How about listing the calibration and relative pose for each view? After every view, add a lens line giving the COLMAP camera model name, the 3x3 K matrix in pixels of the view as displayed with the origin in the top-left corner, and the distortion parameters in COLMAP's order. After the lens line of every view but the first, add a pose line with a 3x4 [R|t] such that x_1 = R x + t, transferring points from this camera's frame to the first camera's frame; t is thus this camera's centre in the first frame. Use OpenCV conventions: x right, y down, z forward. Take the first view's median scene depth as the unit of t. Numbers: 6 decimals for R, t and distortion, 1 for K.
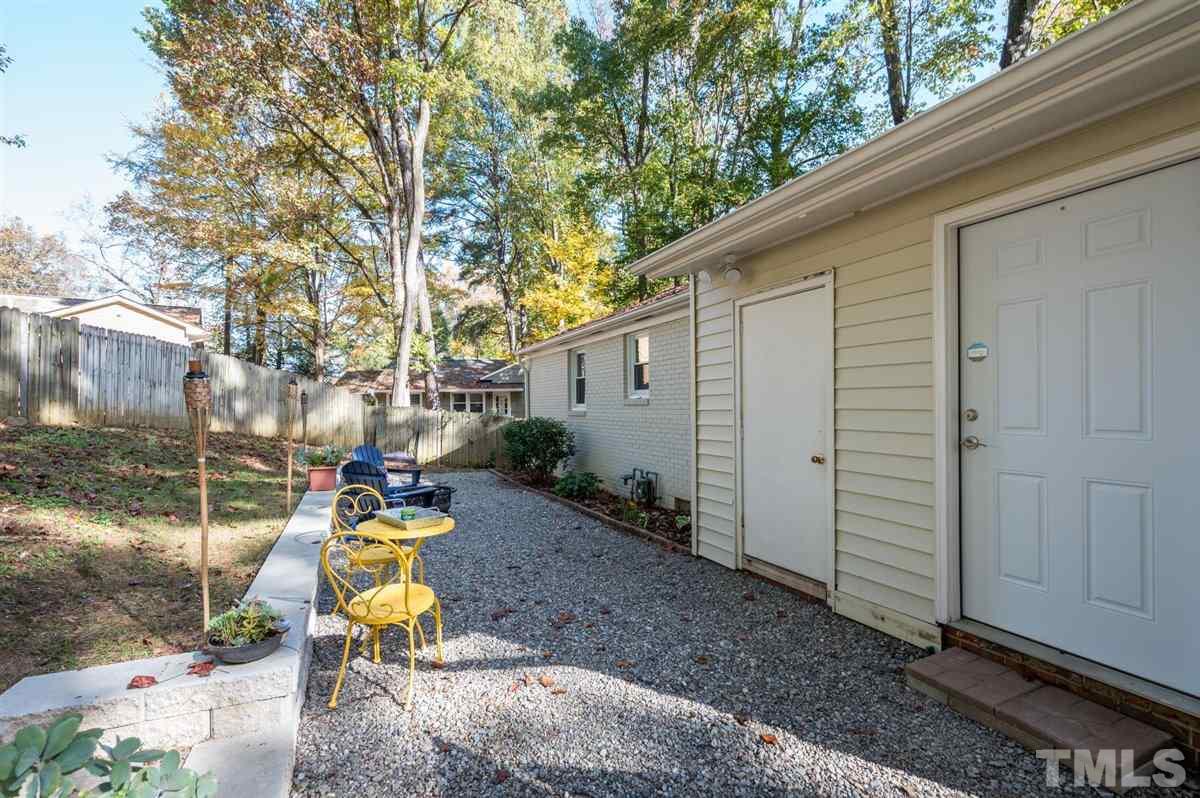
lens RADIAL K [[506.4, 0, 597.9], [0, 506.4, 402.7], [0, 0, 1]] dist [-0.000055, 0.001117]
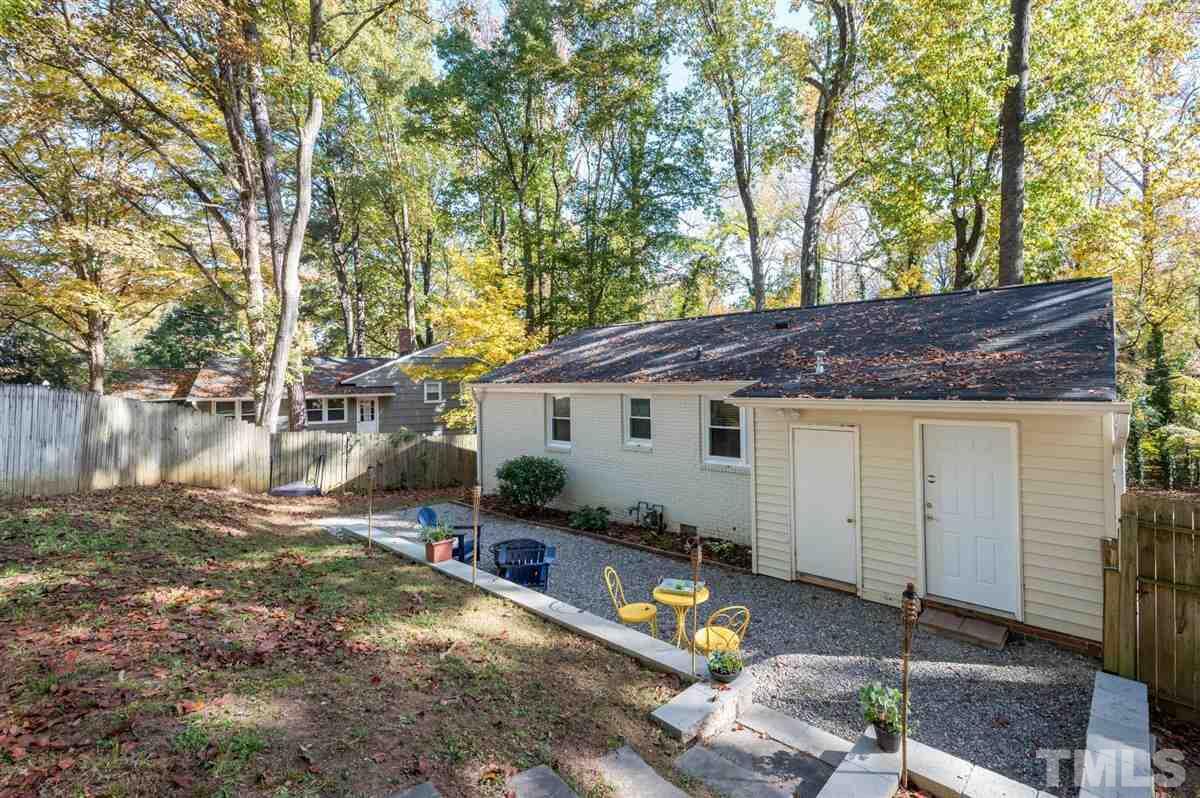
lens RADIAL K [[508.7, 0, 634.6], [0, 508.7, 374.1], [0, 0, 1]] dist [0.003027, -0.001394]
pose [[0.917309, -0.002066, 0.398171, -0.256338], [0.008877, 0.999844, -0.015263, -0.099479], [-0.398077, 0.017536, 0.917184, -0.109287]]
